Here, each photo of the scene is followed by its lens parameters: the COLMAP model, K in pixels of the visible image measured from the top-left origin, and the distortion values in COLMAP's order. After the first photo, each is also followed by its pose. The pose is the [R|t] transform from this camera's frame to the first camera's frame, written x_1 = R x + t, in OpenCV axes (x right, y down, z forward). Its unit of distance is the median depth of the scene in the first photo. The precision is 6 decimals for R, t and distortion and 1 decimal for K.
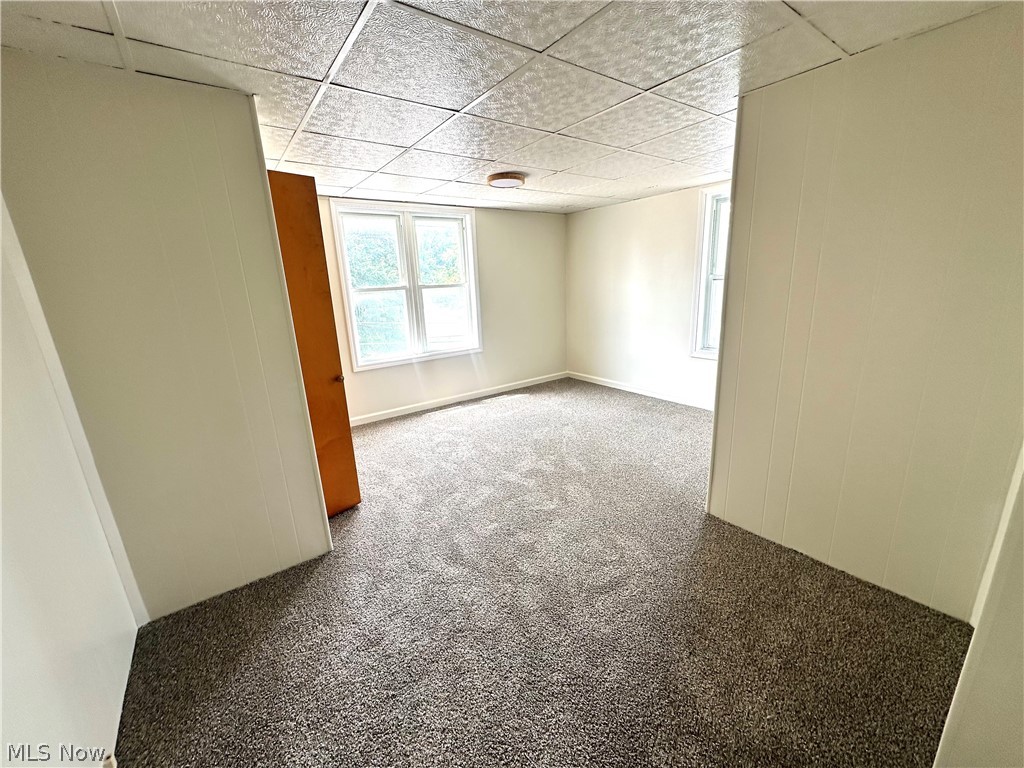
lens RADIAL K [[405.9, 0, 512.0], [0, 405.9, 384.0], [0, 0, 1]] dist [0.002543, -0.000224]
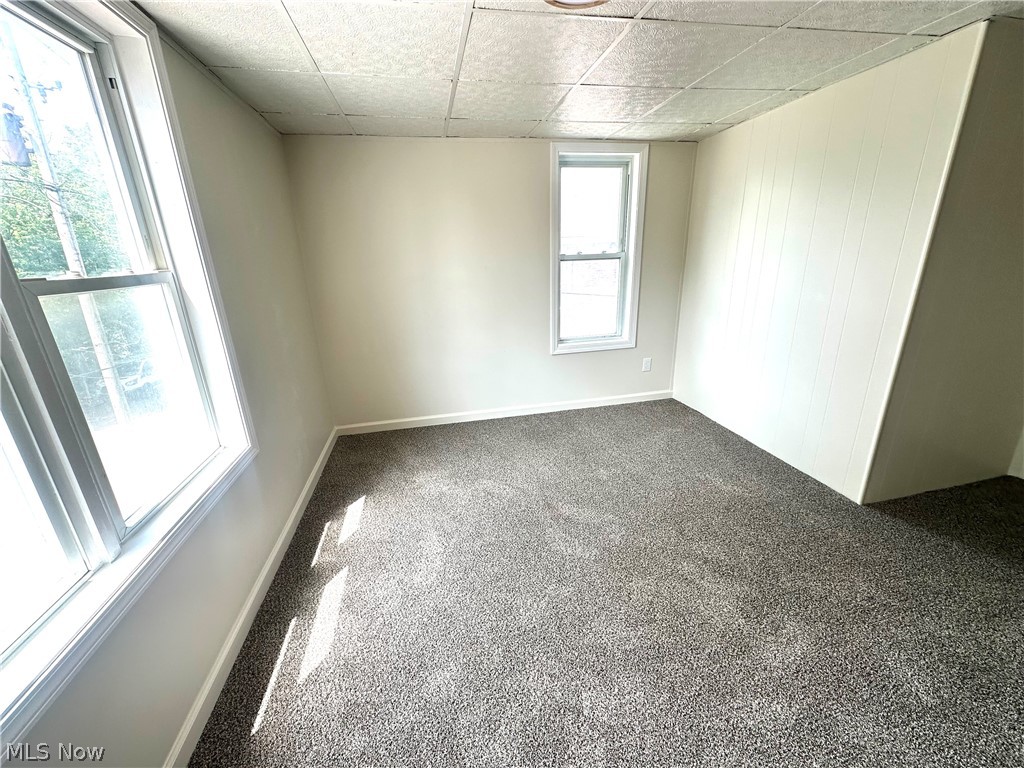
lens RADIAL K [[405.9, 0, 512.0], [0, 405.9, 384.0], [0, 0, 1]] dist [0.002543, -0.000224]
pose [[0.410865, -0.256965, 0.874734, -0.317650], [0.247850, 0.954804, 0.164071, -0.158822], [-0.877360, 0.149392, 0.455984, 0.667562]]
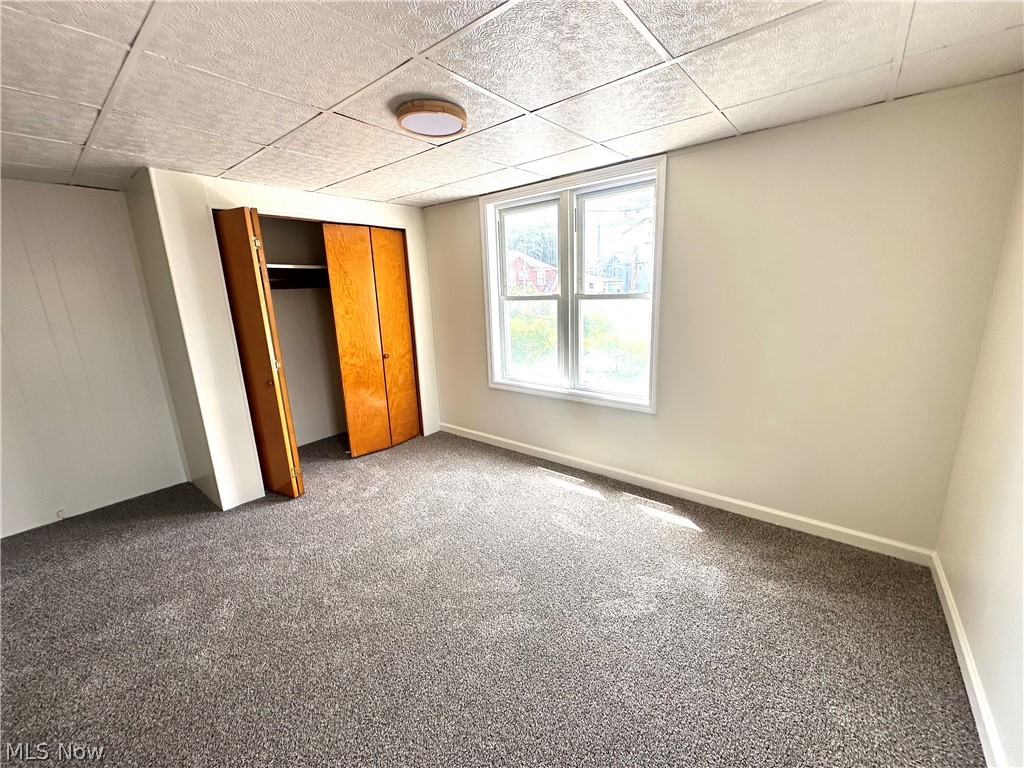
lens RADIAL K [[405.9, 0, 512.0], [0, 405.9, 384.0], [0, 0, 1]] dist [0.002543, -0.000224]
pose [[0.257732, 0.244208, -0.934846, 0.431646], [-0.222243, 0.956574, 0.188613, -0.199805], [0.940310, 0.159151, 0.300813, 0.697477]]
